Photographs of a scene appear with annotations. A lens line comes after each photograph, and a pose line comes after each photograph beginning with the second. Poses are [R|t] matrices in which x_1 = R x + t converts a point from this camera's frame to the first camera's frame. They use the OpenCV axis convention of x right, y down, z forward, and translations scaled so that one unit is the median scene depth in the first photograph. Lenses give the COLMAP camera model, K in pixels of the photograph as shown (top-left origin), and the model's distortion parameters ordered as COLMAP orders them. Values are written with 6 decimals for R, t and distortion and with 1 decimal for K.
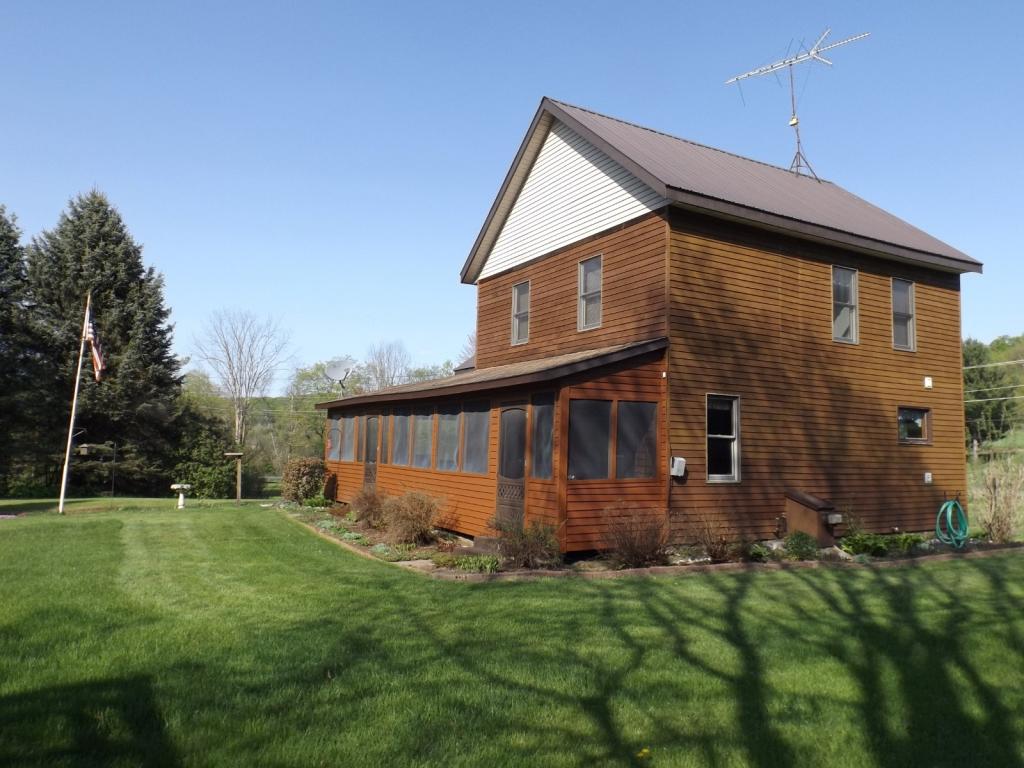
lens RADIAL K [[735.1, 0, 510.4], [0, 735.1, 386.3], [0, 0, 1]] dist [0.005328, -0.008272]
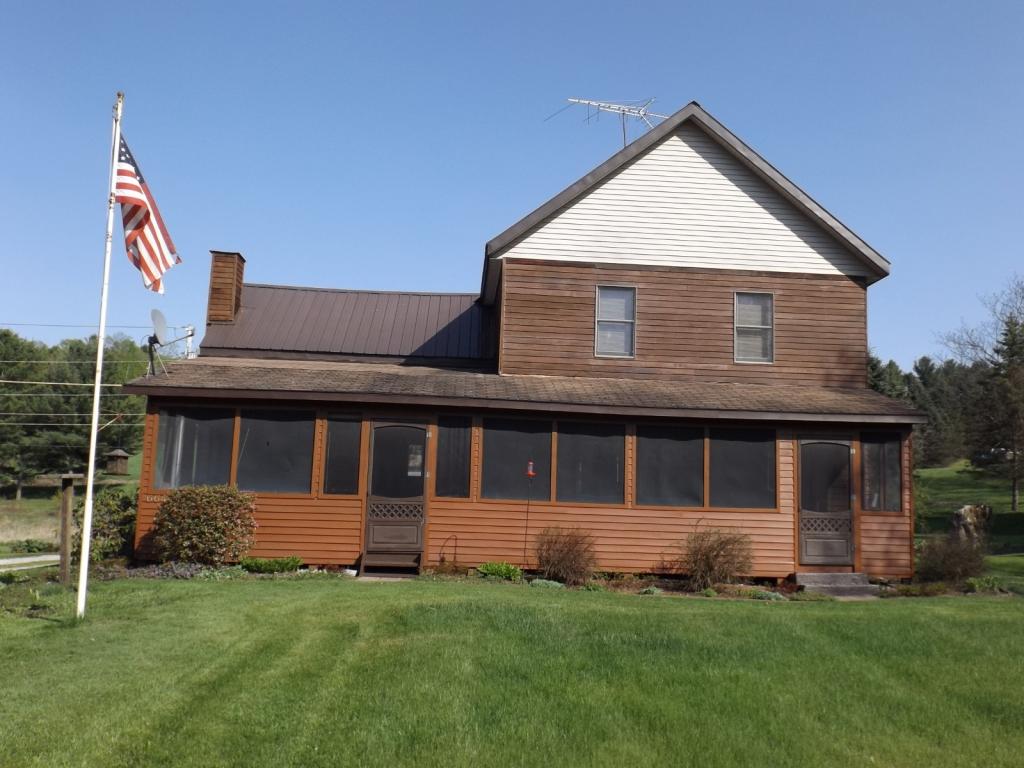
lens RADIAL K [[976.9, 0, 515.8], [0, 976.9, 382.5], [0, 0, 1]] dist [-0.025116, 0.000000]
pose [[0.437261, 0.102709, 0.893450, -1.198023], [-0.093439, 0.993269, -0.068454, 0.068558], [-0.894467, -0.053551, 0.443915, 0.684933]]
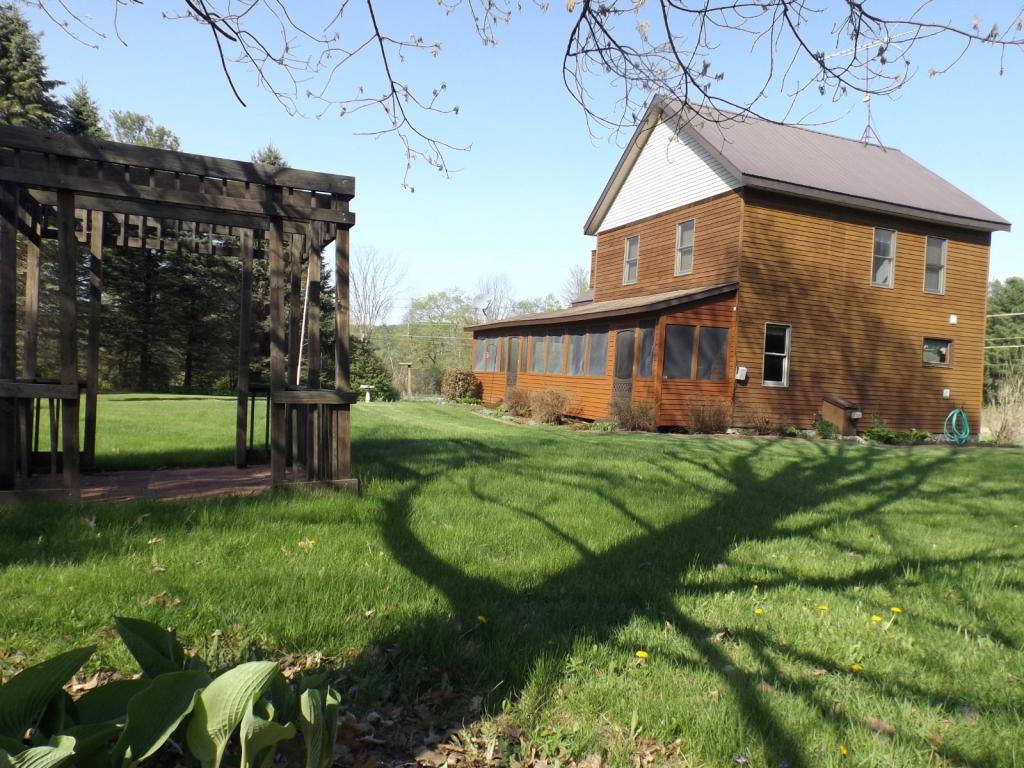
lens RADIAL K [[735.1, 0, 517.1], [0, 735.1, 385.2], [0, 0, 1]] dist [0.005328, -0.008272]
pose [[0.992229, 0.031620, -0.120339, -0.026315], [-0.020663, 0.995615, 0.091236, 0.008452], [0.122696, -0.088040, 0.988532, -0.392348]]
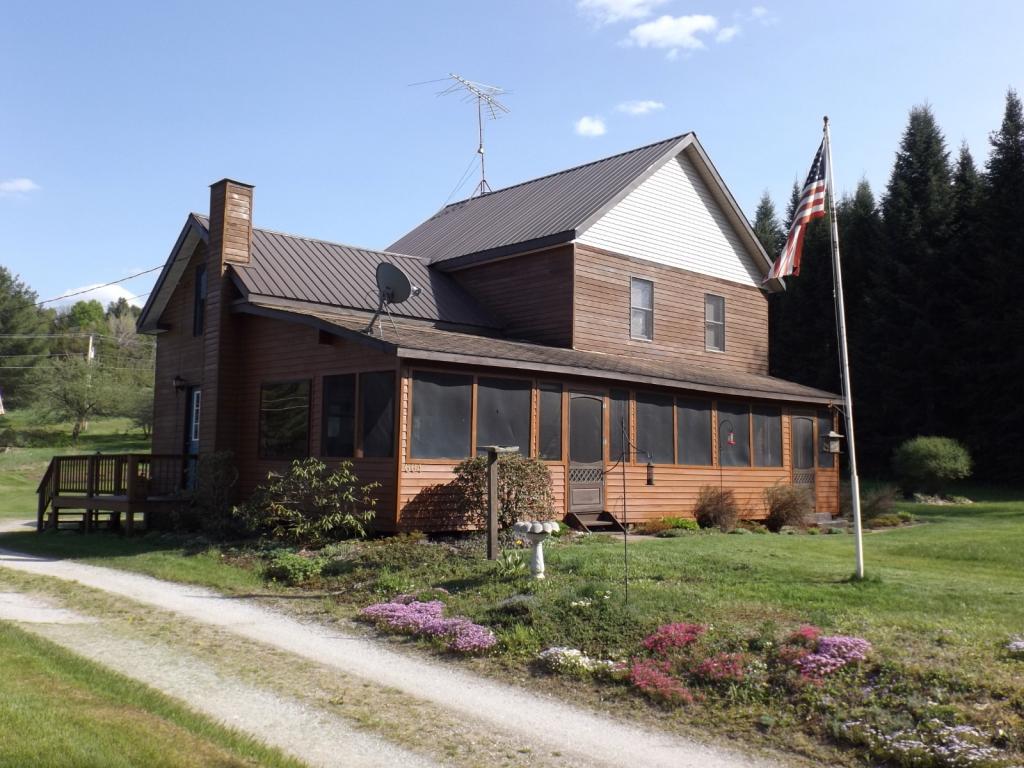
lens RADIAL K [[976.9, 0, 508.3], [0, 976.9, 378.2], [0, 0, 1]] dist [-0.025116, 0.000000]
pose [[-0.217954, 0.058106, 0.974228, -1.421879], [-0.105861, 0.990929, -0.082786, 0.141919], [-0.970201, -0.121176, -0.209825, 1.660515]]
